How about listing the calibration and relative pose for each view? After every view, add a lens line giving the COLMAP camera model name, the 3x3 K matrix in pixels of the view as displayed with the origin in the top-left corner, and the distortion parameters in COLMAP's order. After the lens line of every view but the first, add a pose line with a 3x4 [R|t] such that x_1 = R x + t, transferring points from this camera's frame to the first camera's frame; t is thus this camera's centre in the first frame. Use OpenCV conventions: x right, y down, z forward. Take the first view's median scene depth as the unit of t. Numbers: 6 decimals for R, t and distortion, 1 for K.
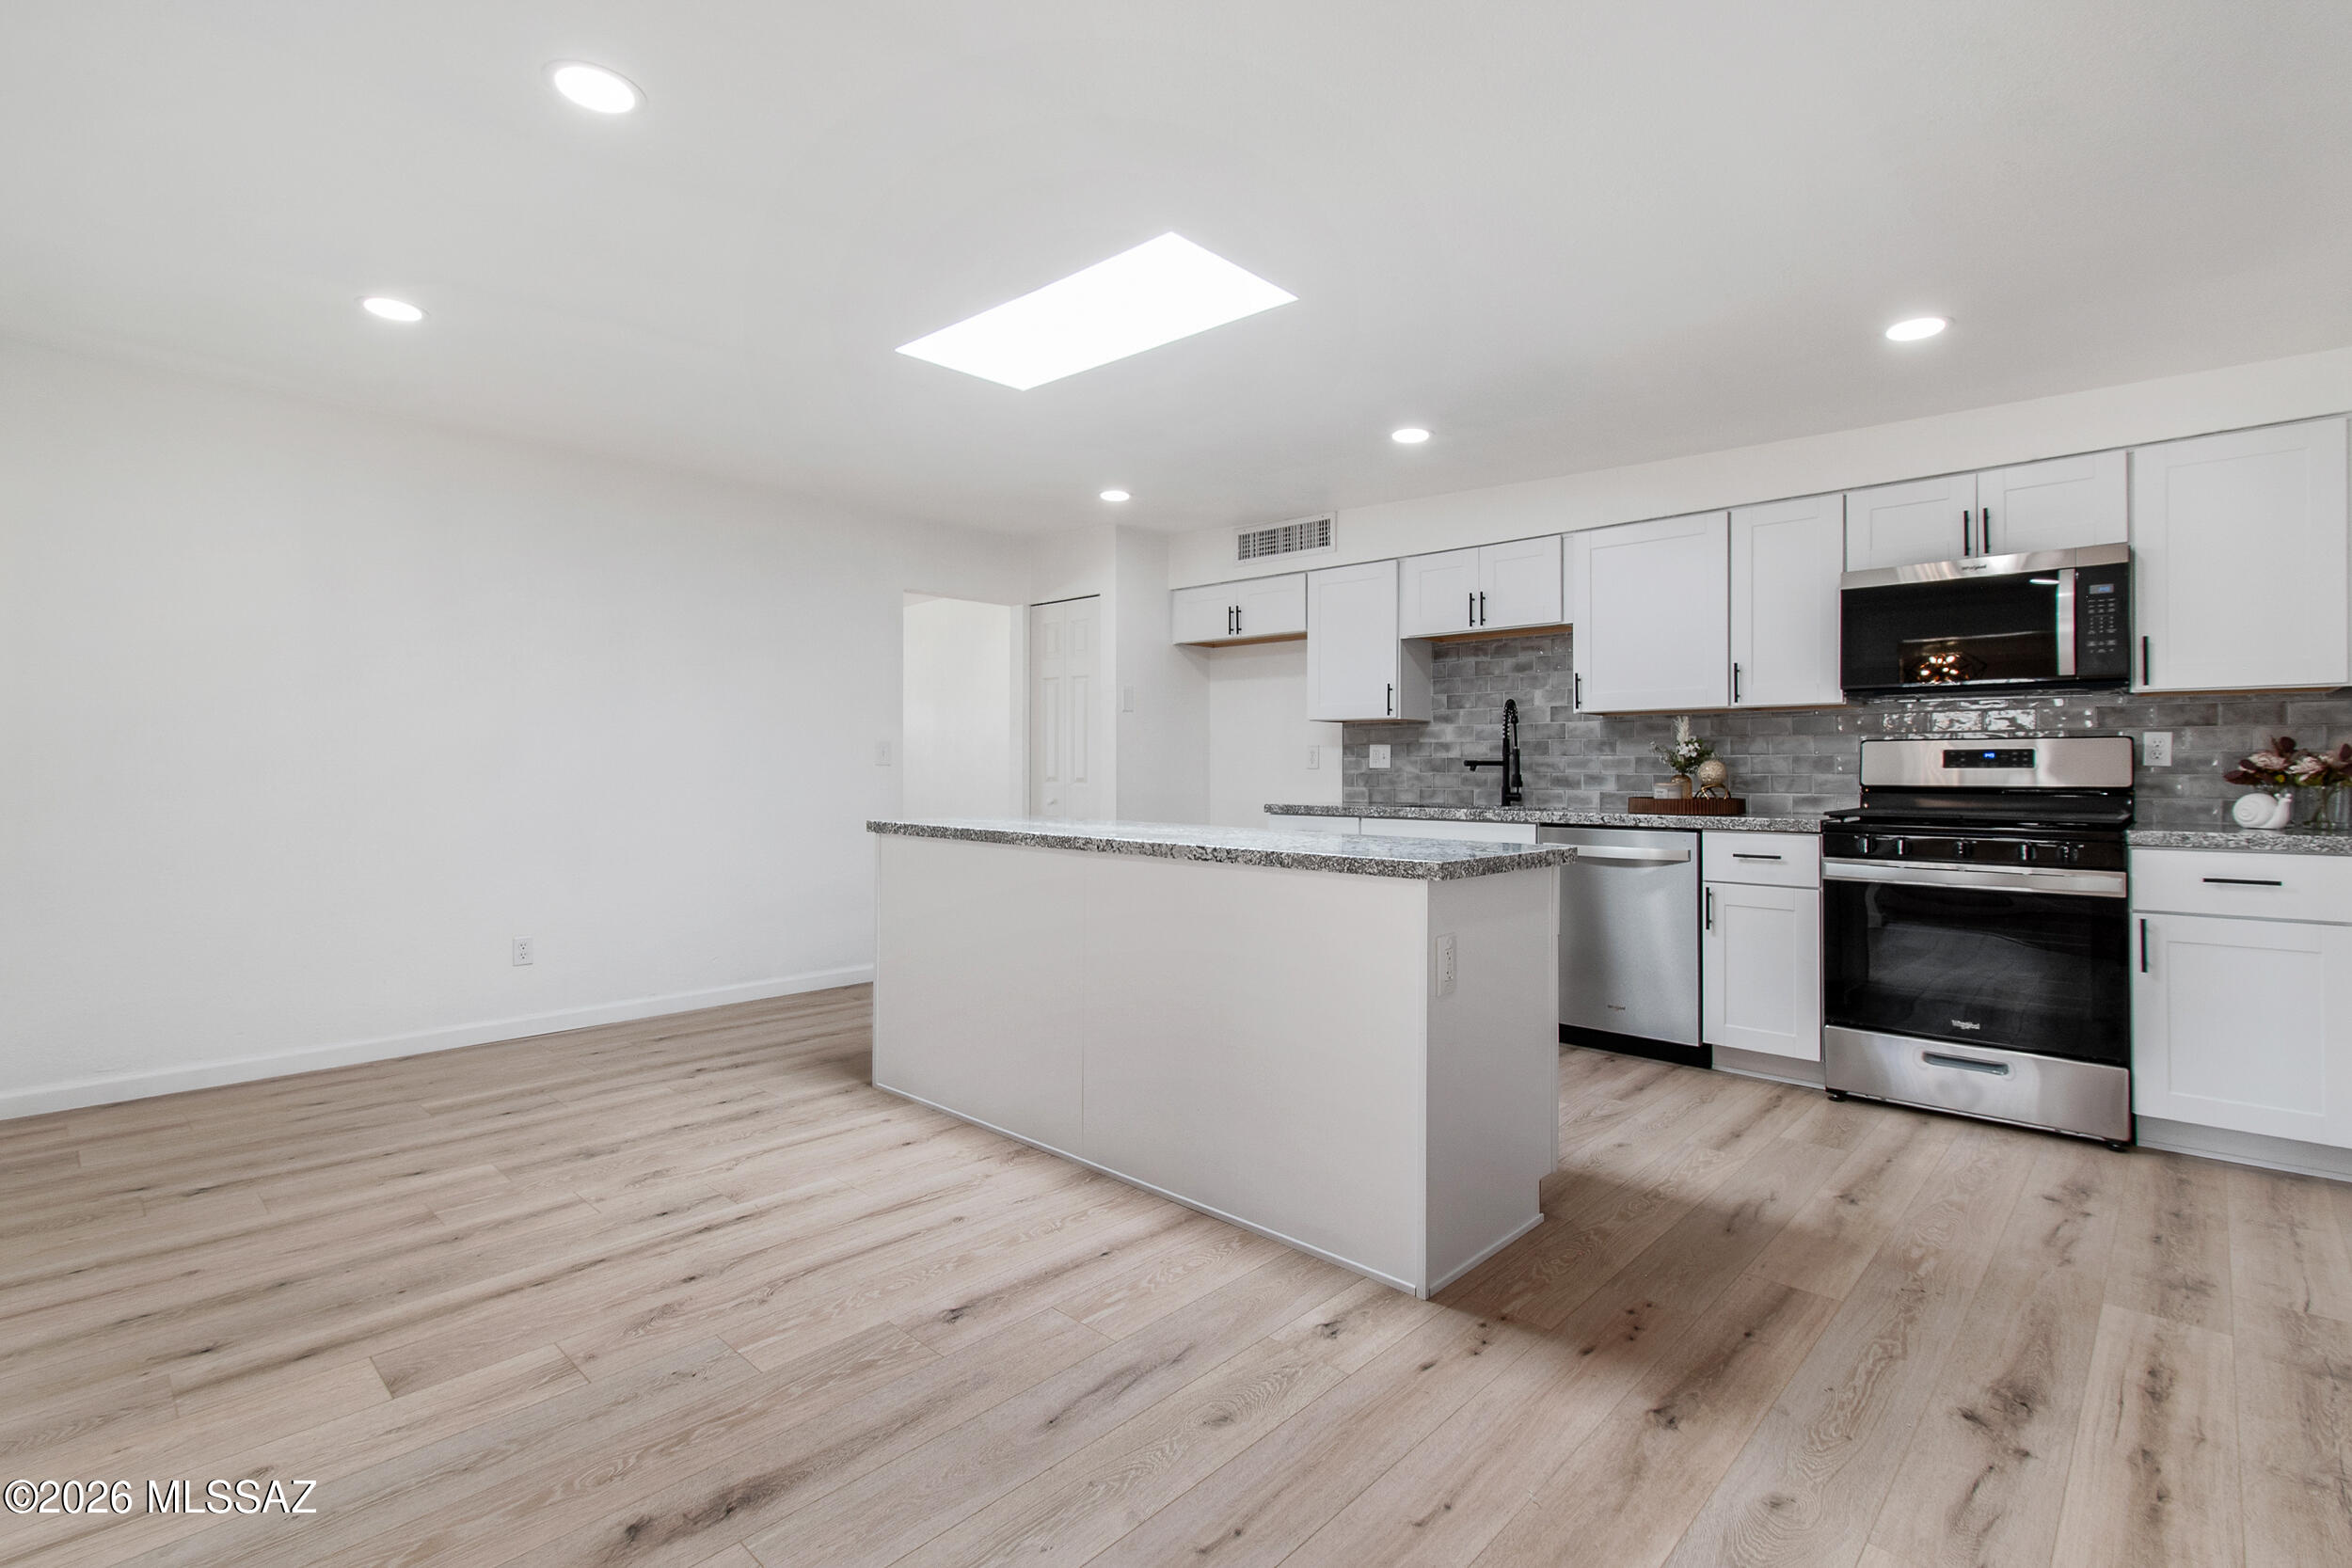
lens RADIAL K [[1076.2, 0, 1169.5], [0, 1076.2, 769.7], [0, 0, 1]] dist [0.002808, 0.000333]
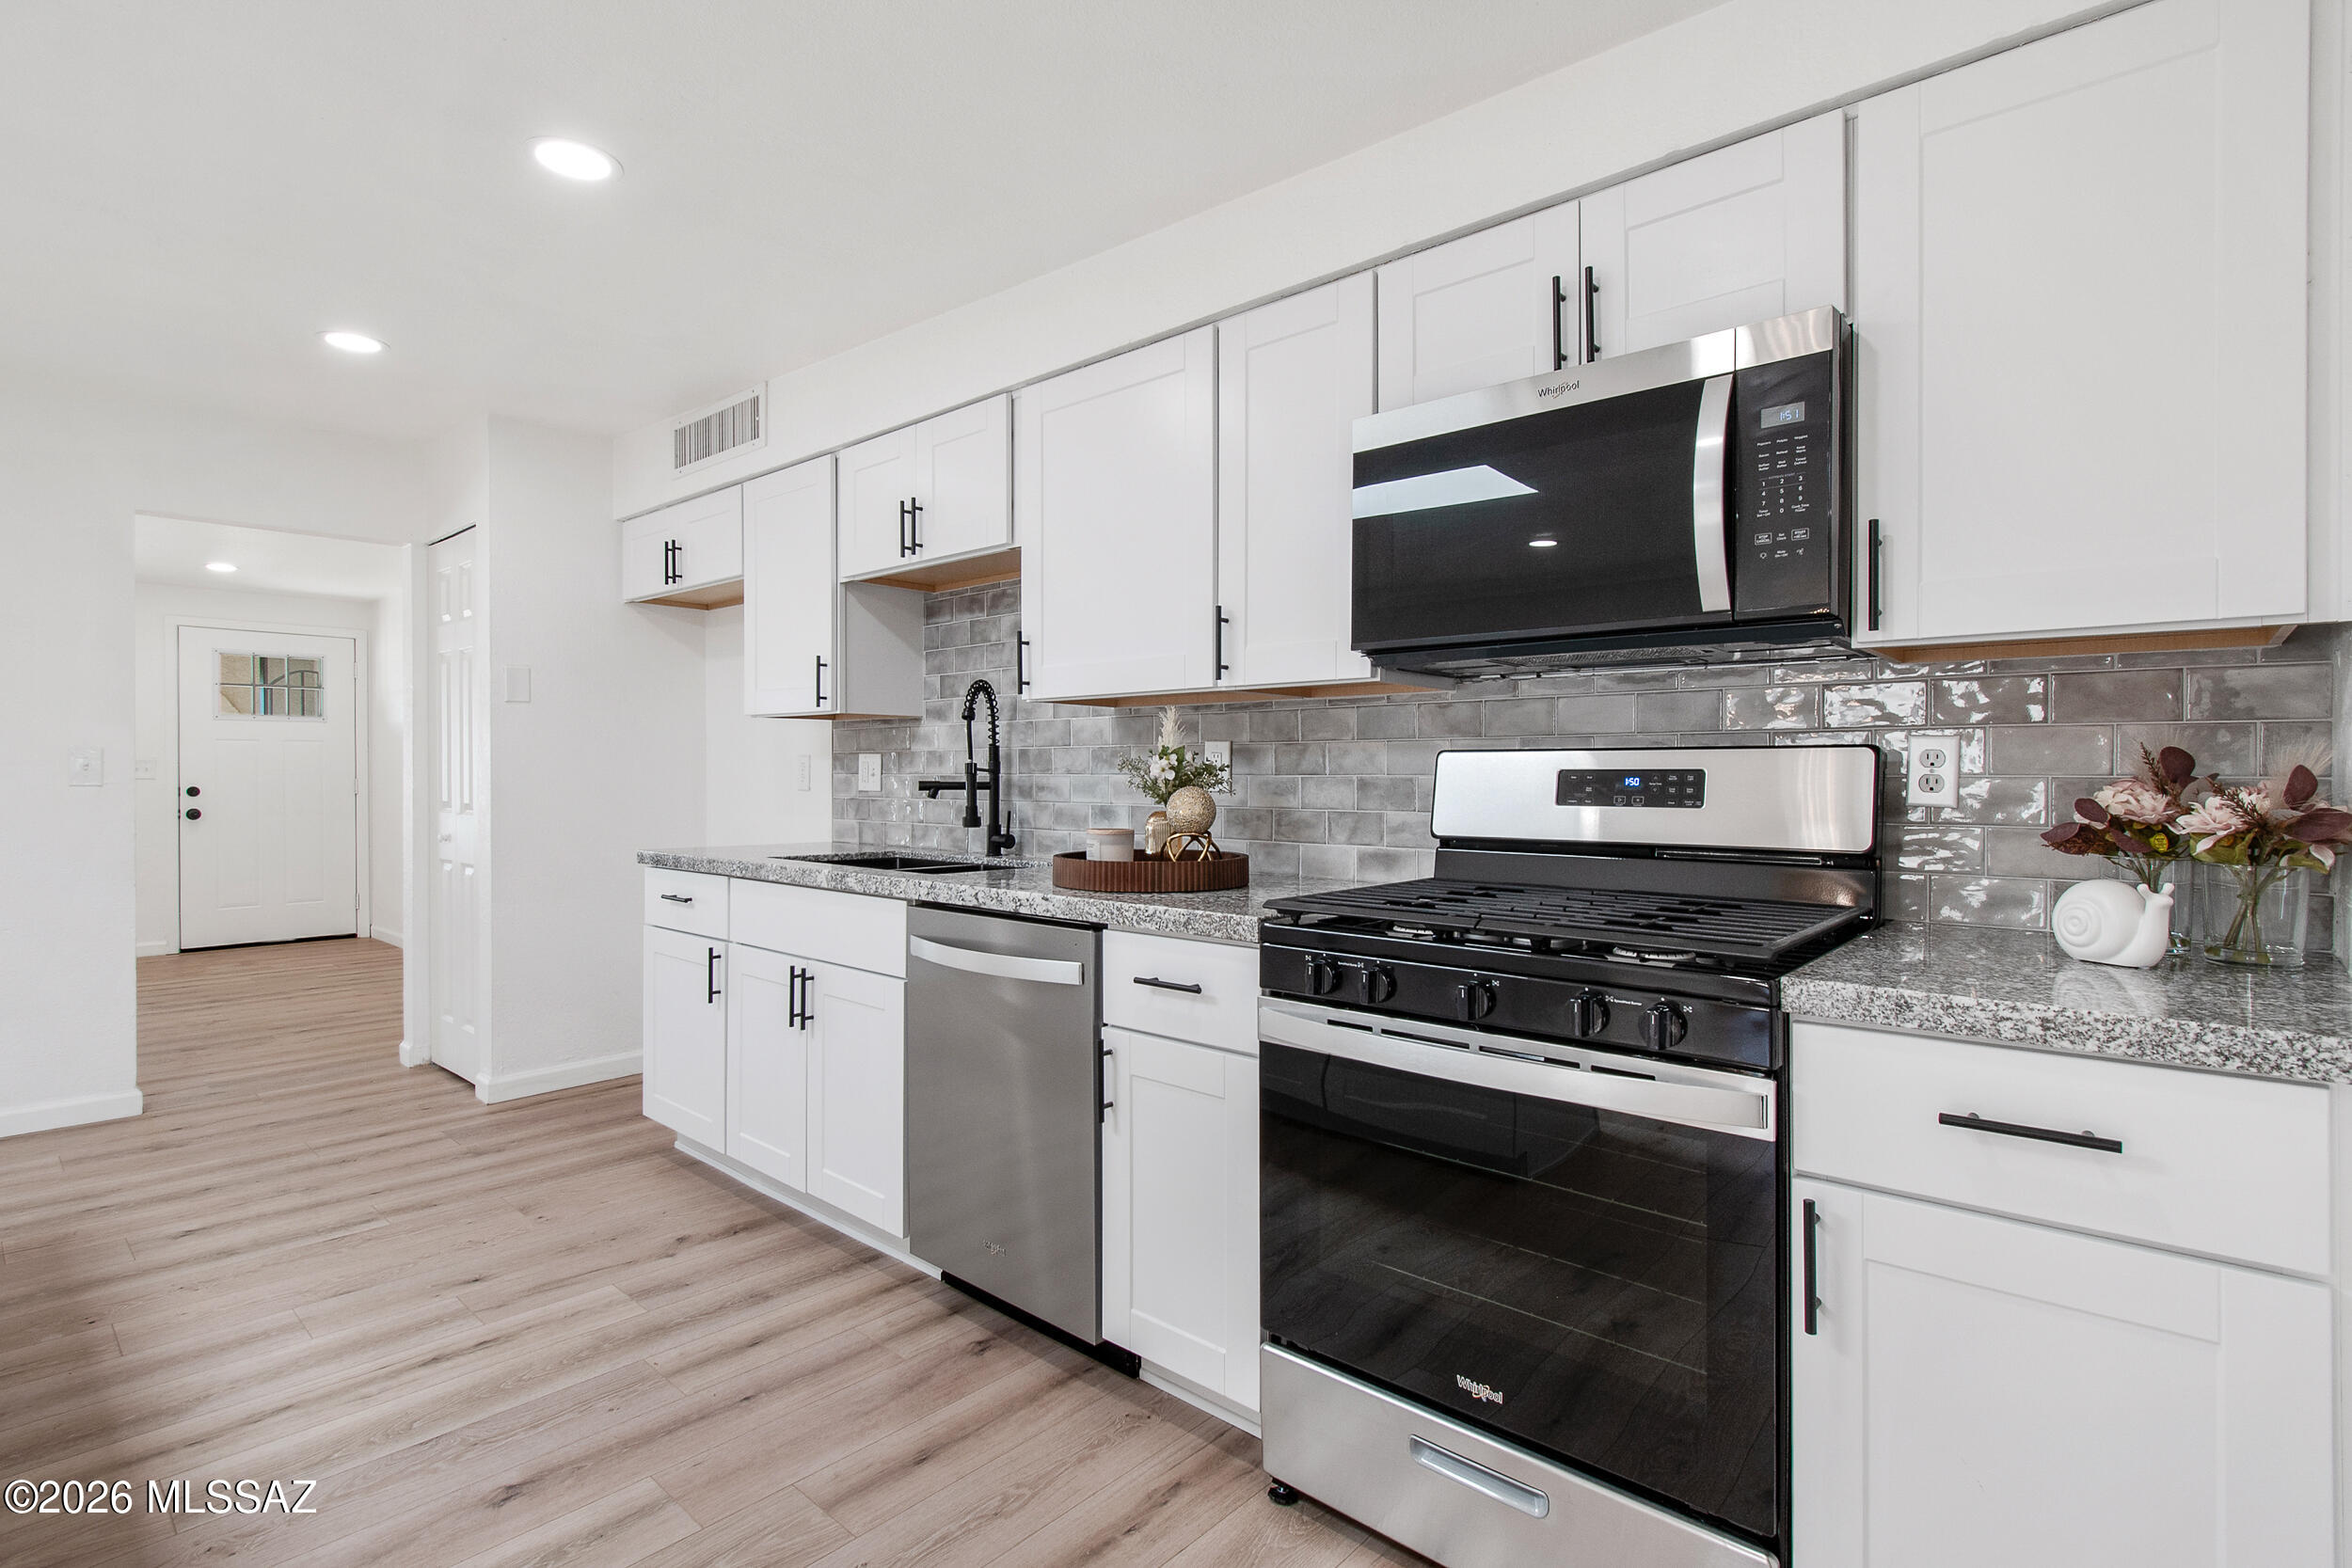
lens RADIAL K [[1124.9, 0, 1176.0], [0, 1124.9, 784.0], [0, 0, 1]] dist [-0.002349, -0.001036]
pose [[0.999686, -0.000564, 0.025047, 0.527668], [0.000326, 0.999955, 0.009520, -0.017075], [-0.025051, -0.009509, 0.999641, 0.473887]]
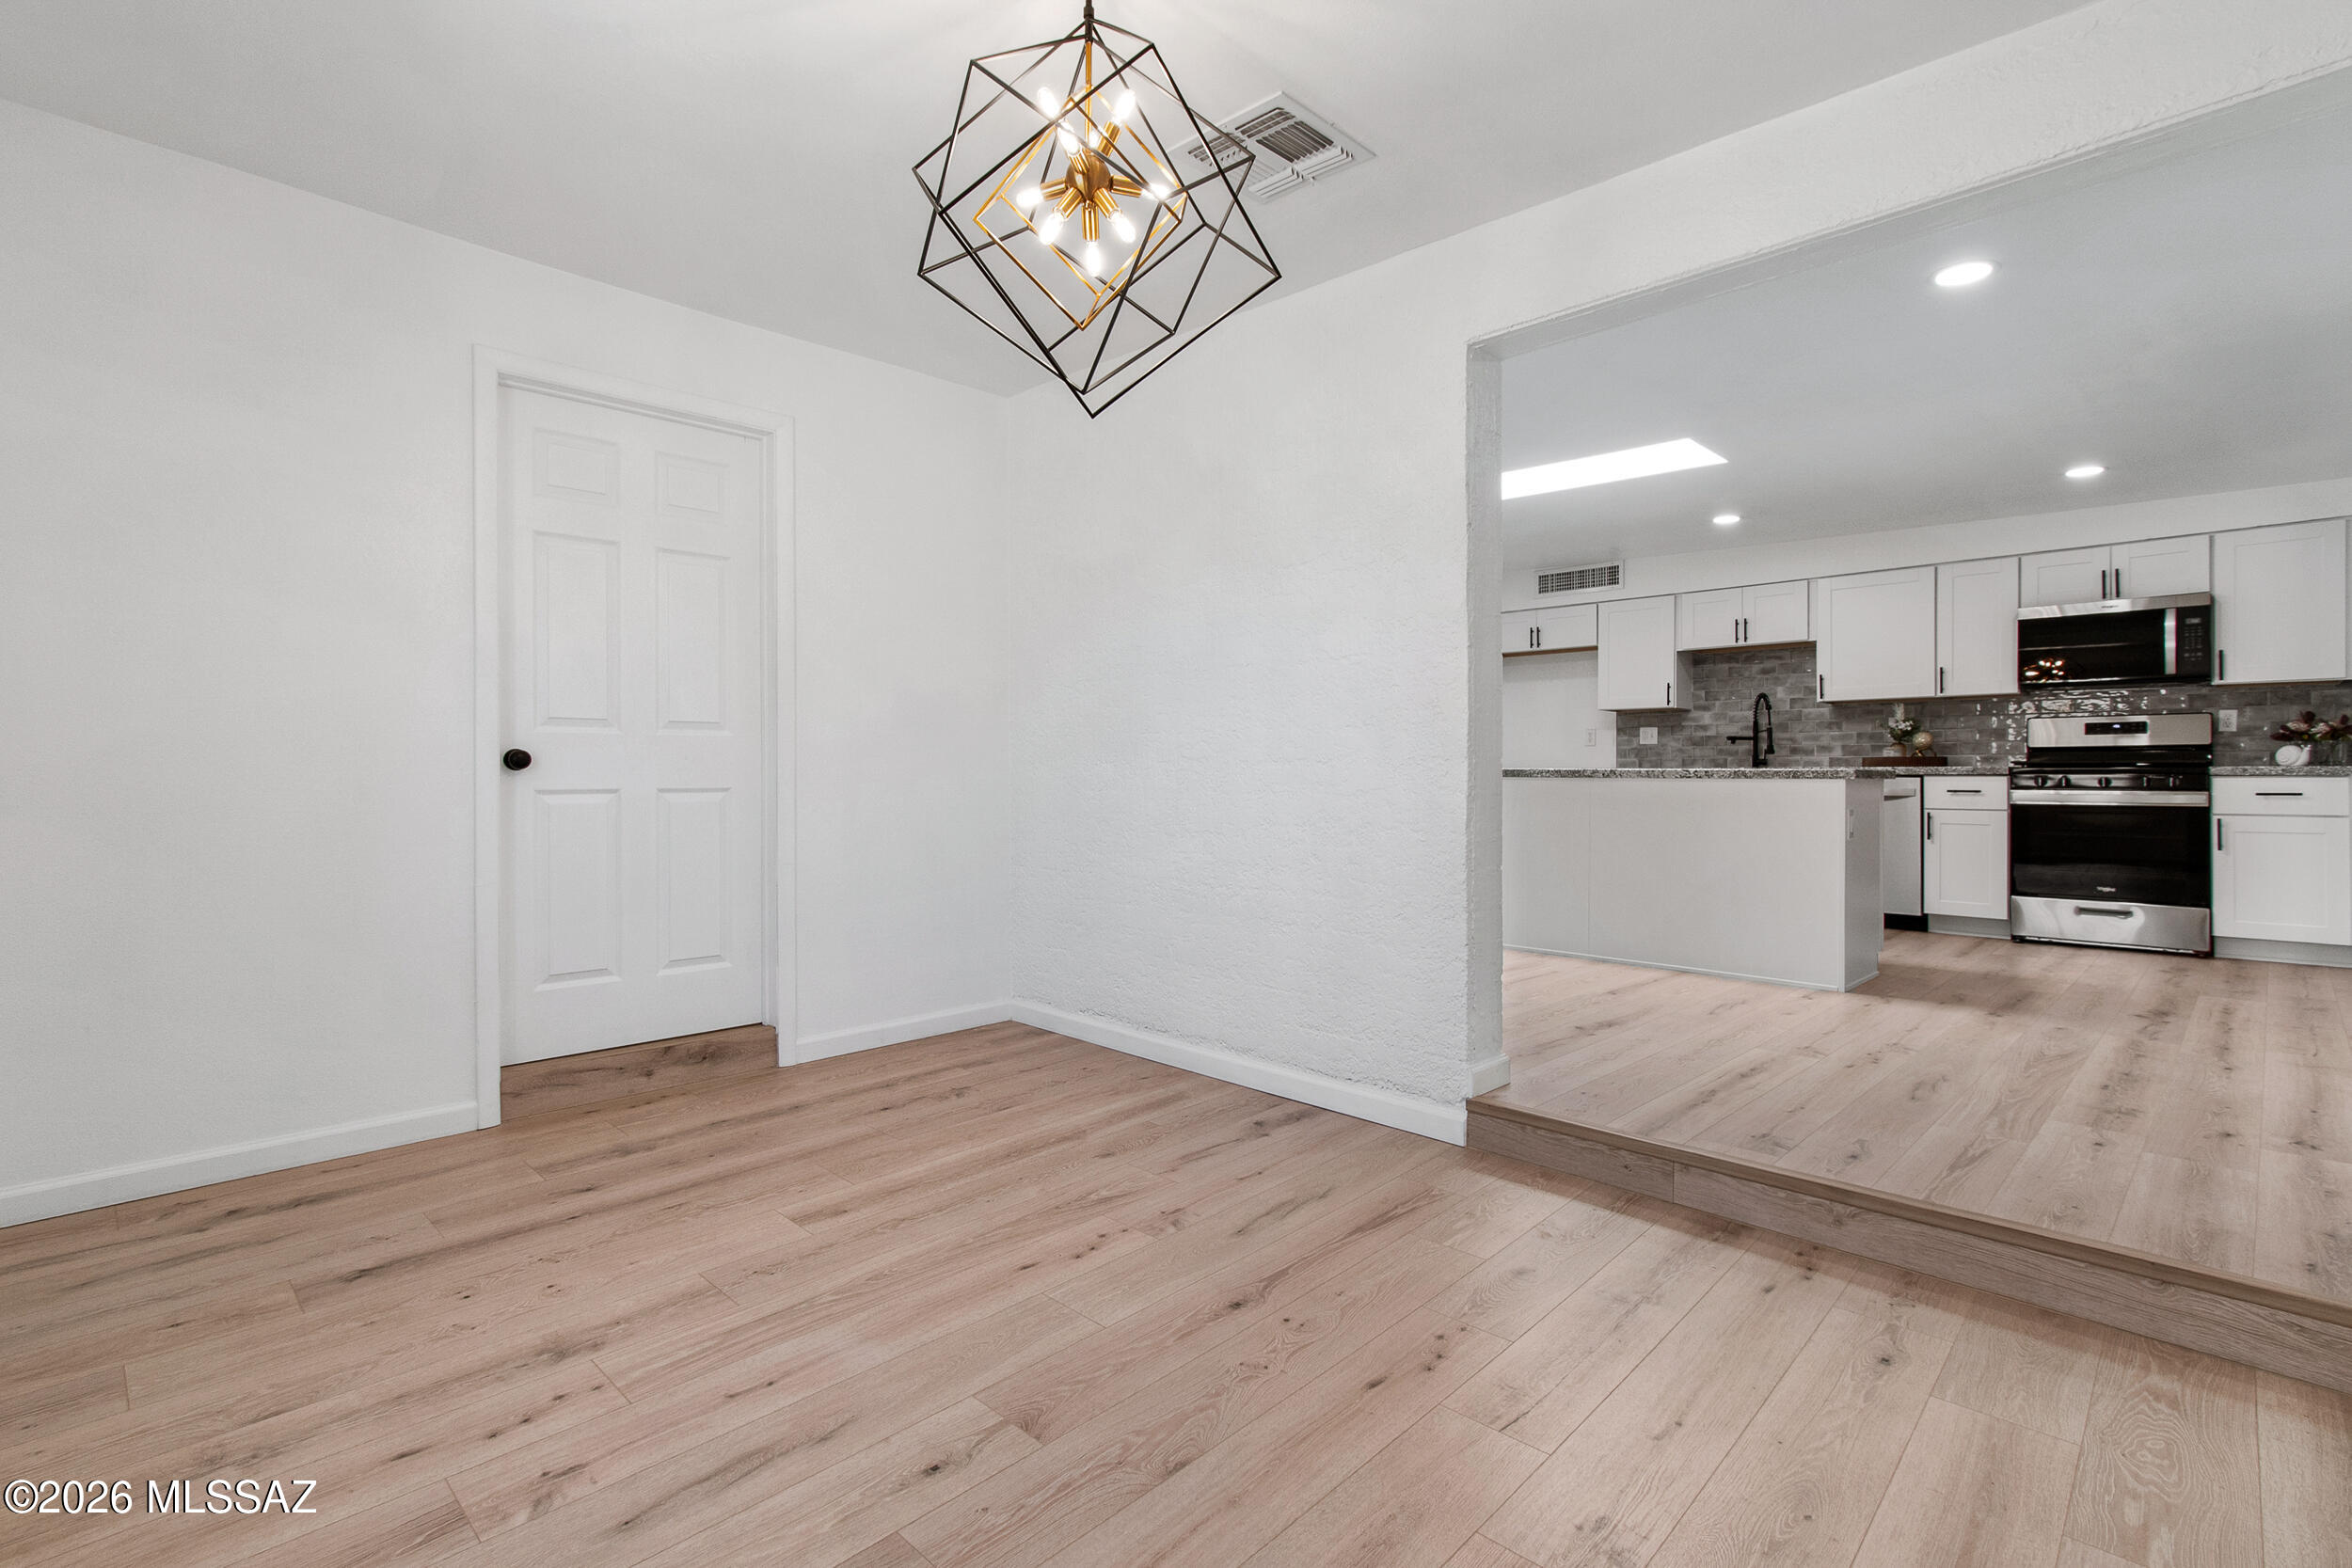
lens RADIAL K [[1073.8, 0, 1176.0], [0, 1073.8, 784.0], [0, 0, 1]] dist [0.002404, 0.000552]
pose [[0.999586, -0.001369, -0.028735, -0.544278], [0.001613, 0.999963, 0.008474, 0.054098], [0.028722, -0.008517, 0.999551, -0.583896]]
